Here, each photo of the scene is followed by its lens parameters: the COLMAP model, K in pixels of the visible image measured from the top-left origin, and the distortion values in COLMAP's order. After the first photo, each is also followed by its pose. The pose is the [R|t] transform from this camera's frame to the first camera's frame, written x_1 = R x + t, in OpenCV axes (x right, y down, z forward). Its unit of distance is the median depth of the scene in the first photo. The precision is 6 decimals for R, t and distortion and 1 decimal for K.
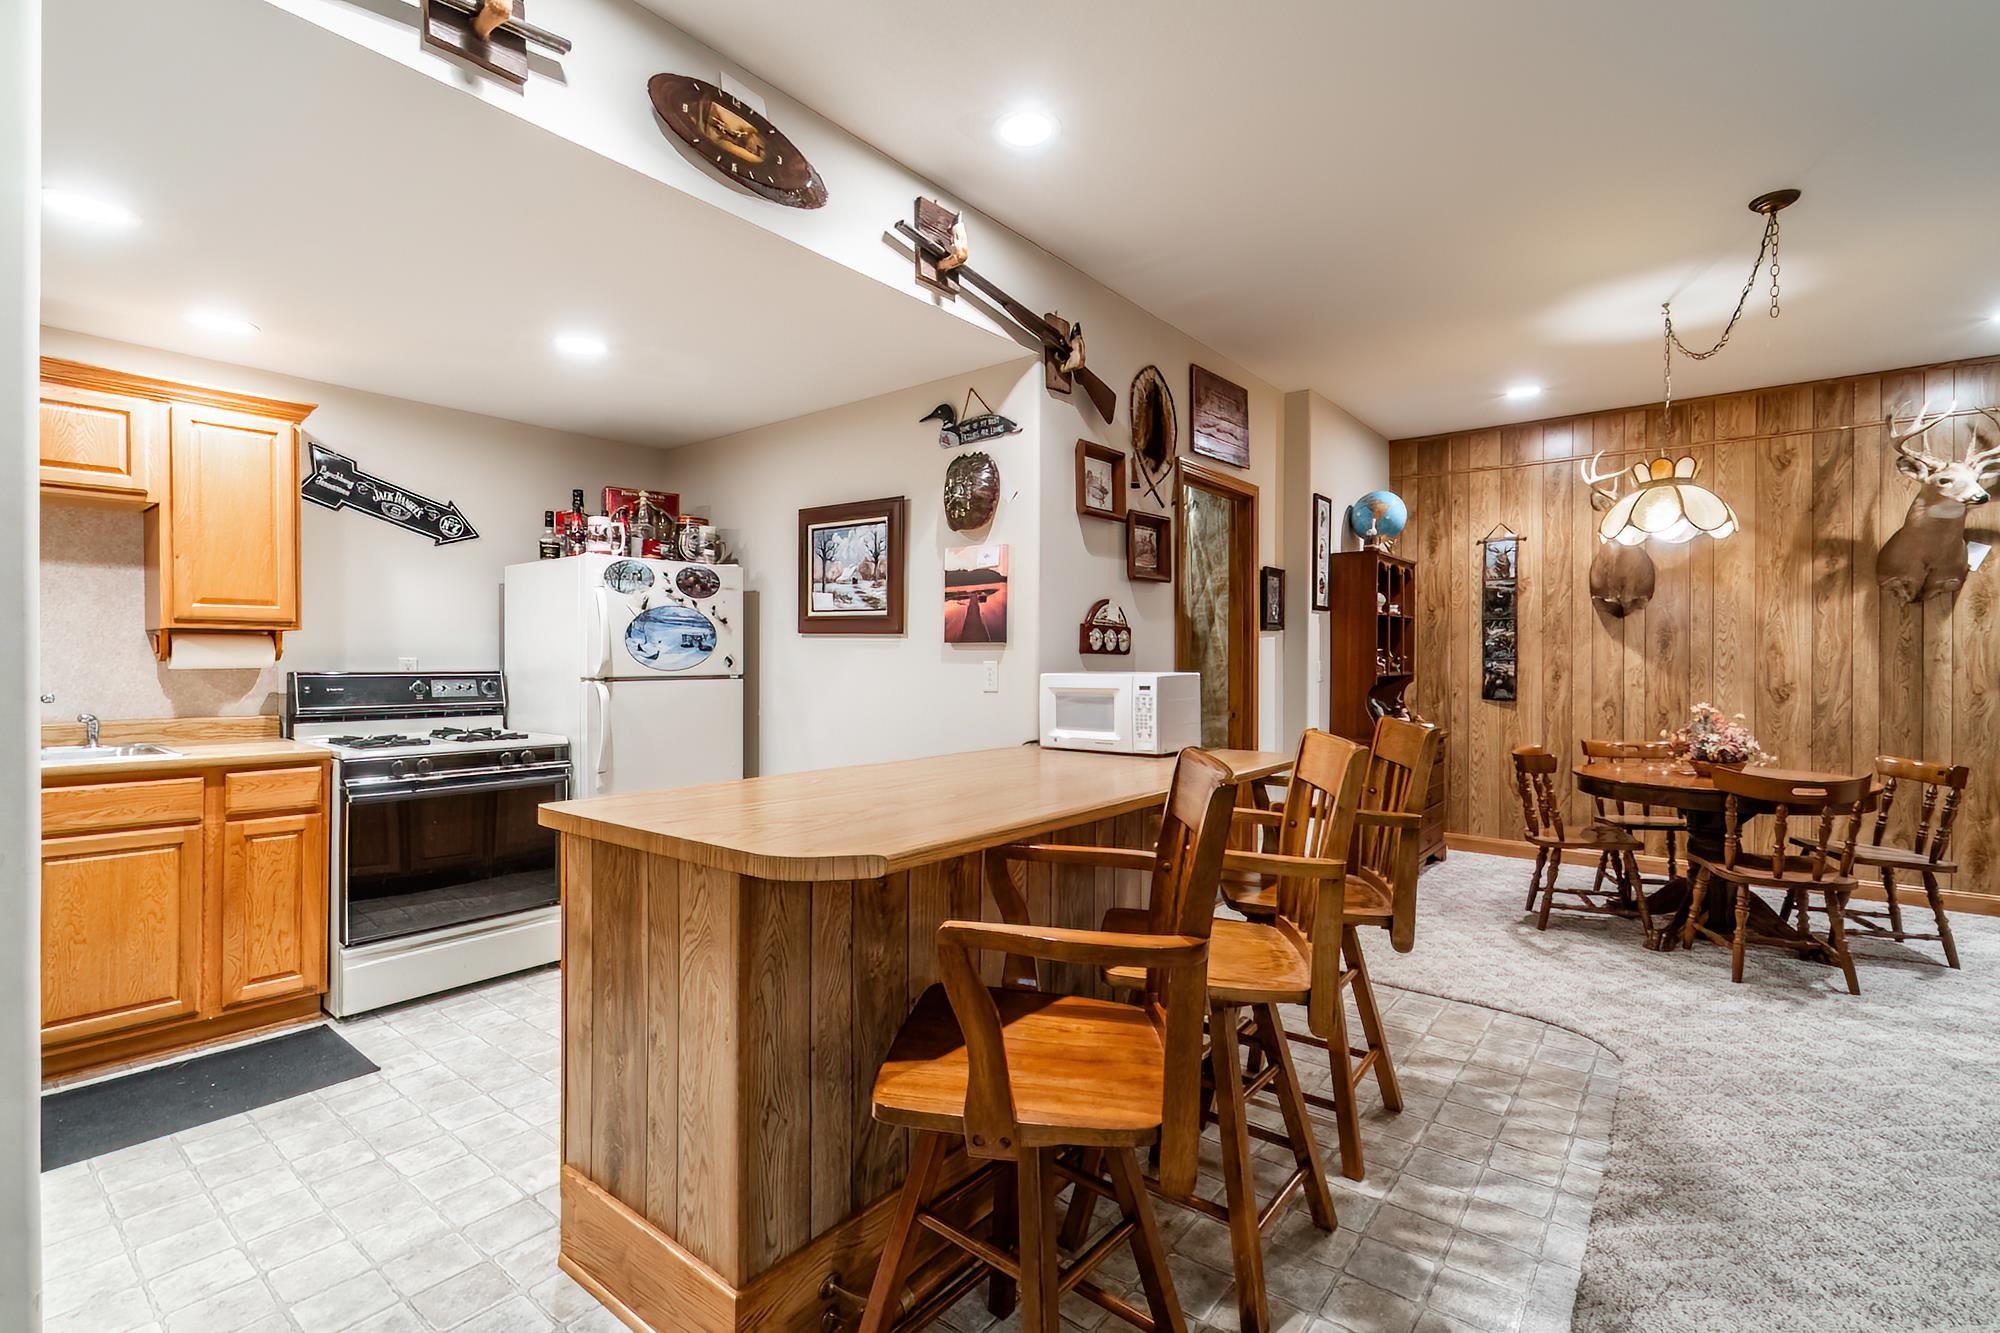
lens RADIAL K [[900.2, 0, 949.9], [0, 900.2, 657.8], [0, 0, 1]] dist [0.001924, -0.000094]
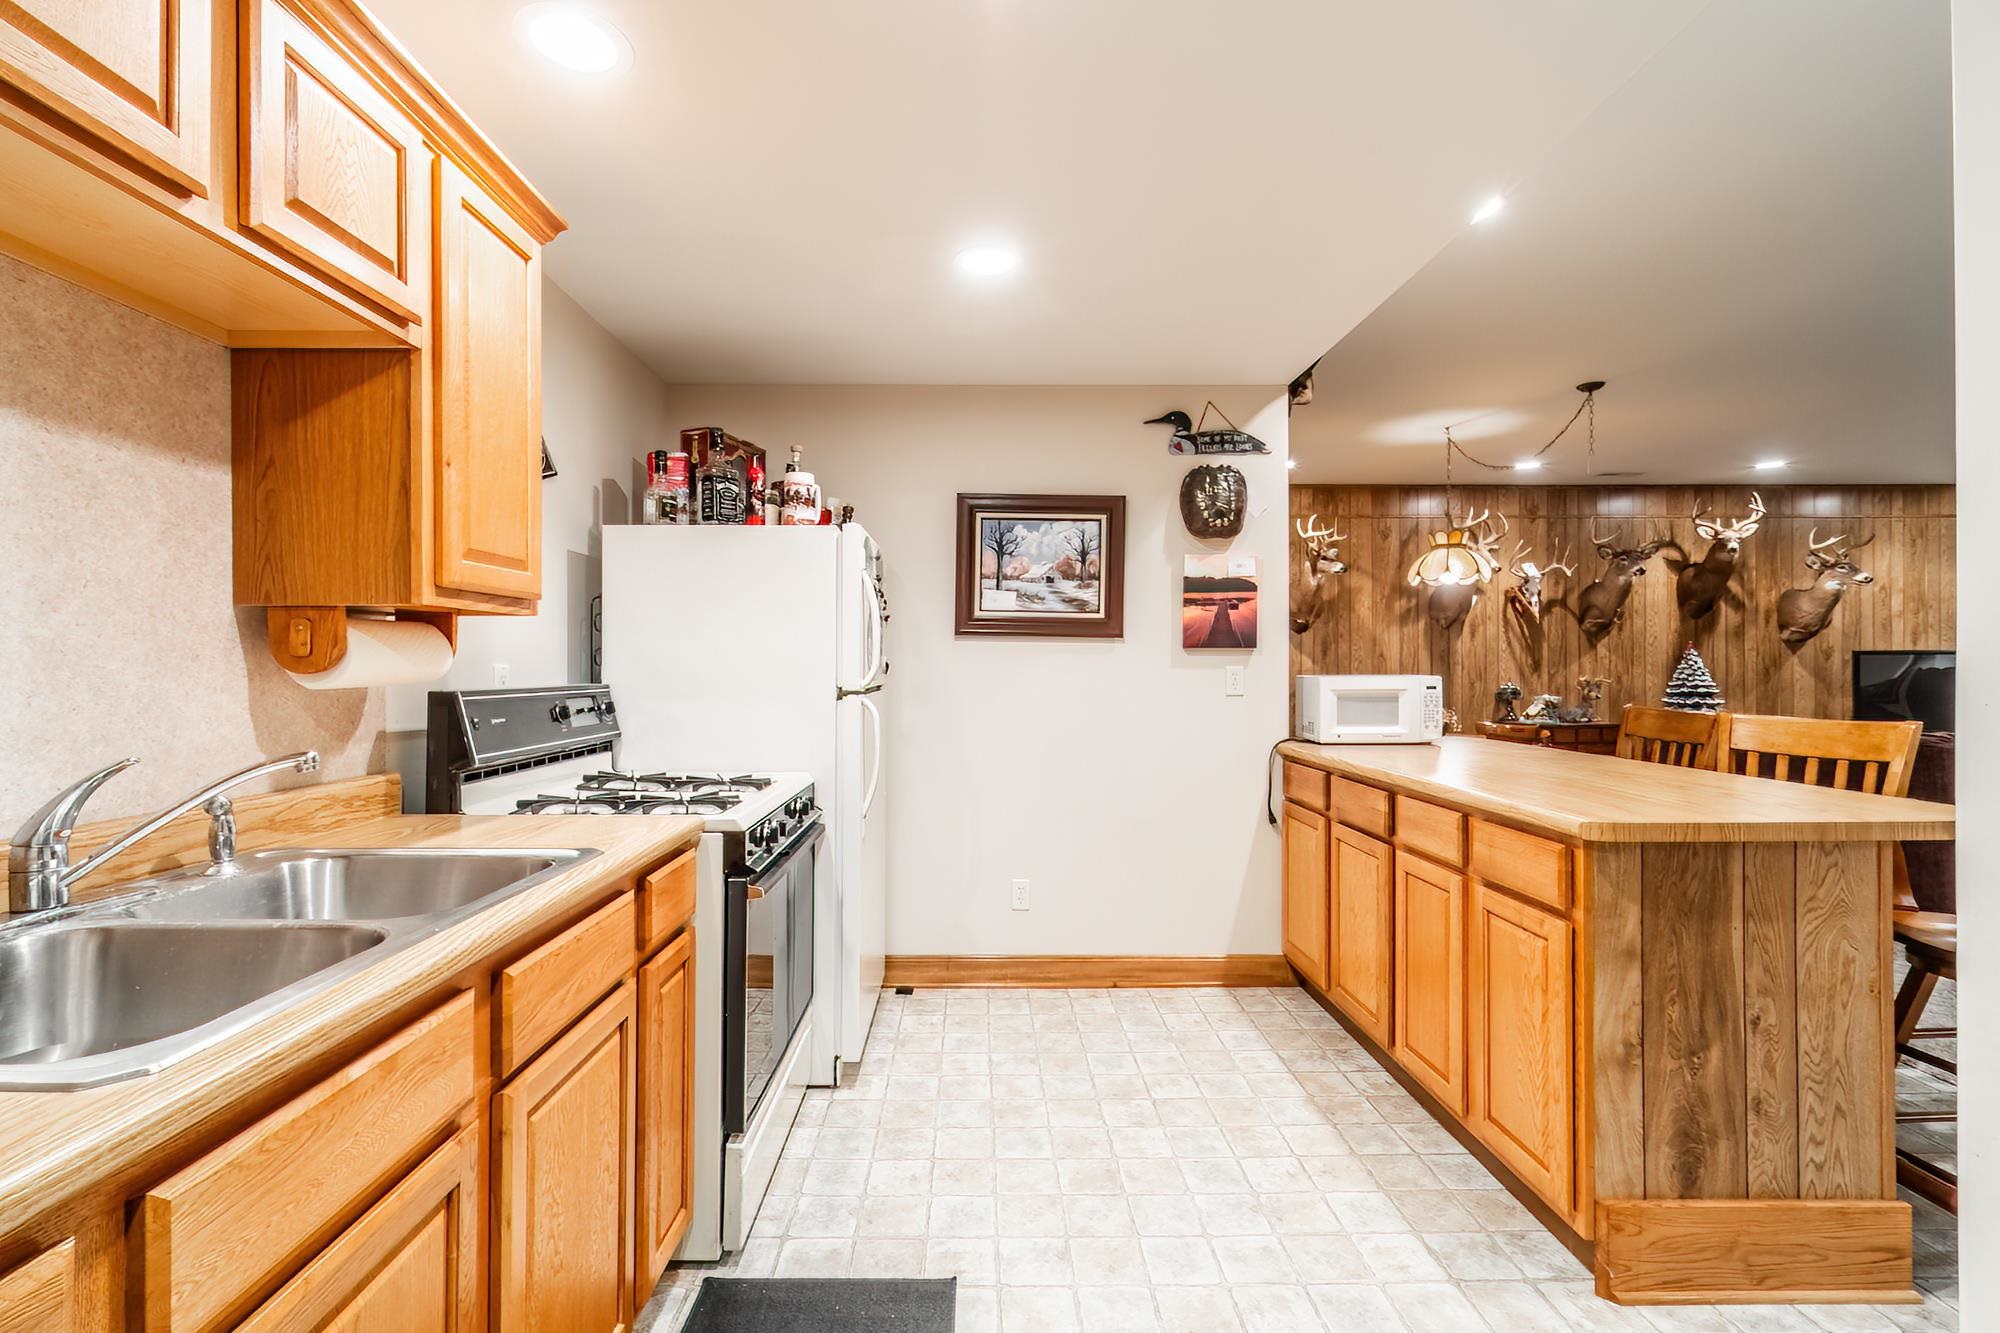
lens RADIAL K [[900.2, 0, 986.0], [0, 900.2, 658.4], [0, 0, 1]] dist [0.001924, -0.000094]
pose [[0.766405, 0.001147, 0.642357, -0.813065], [0.002476, 0.999986, -0.004740, -0.000925], [-0.642353, 0.005223, 0.766391, 0.366008]]
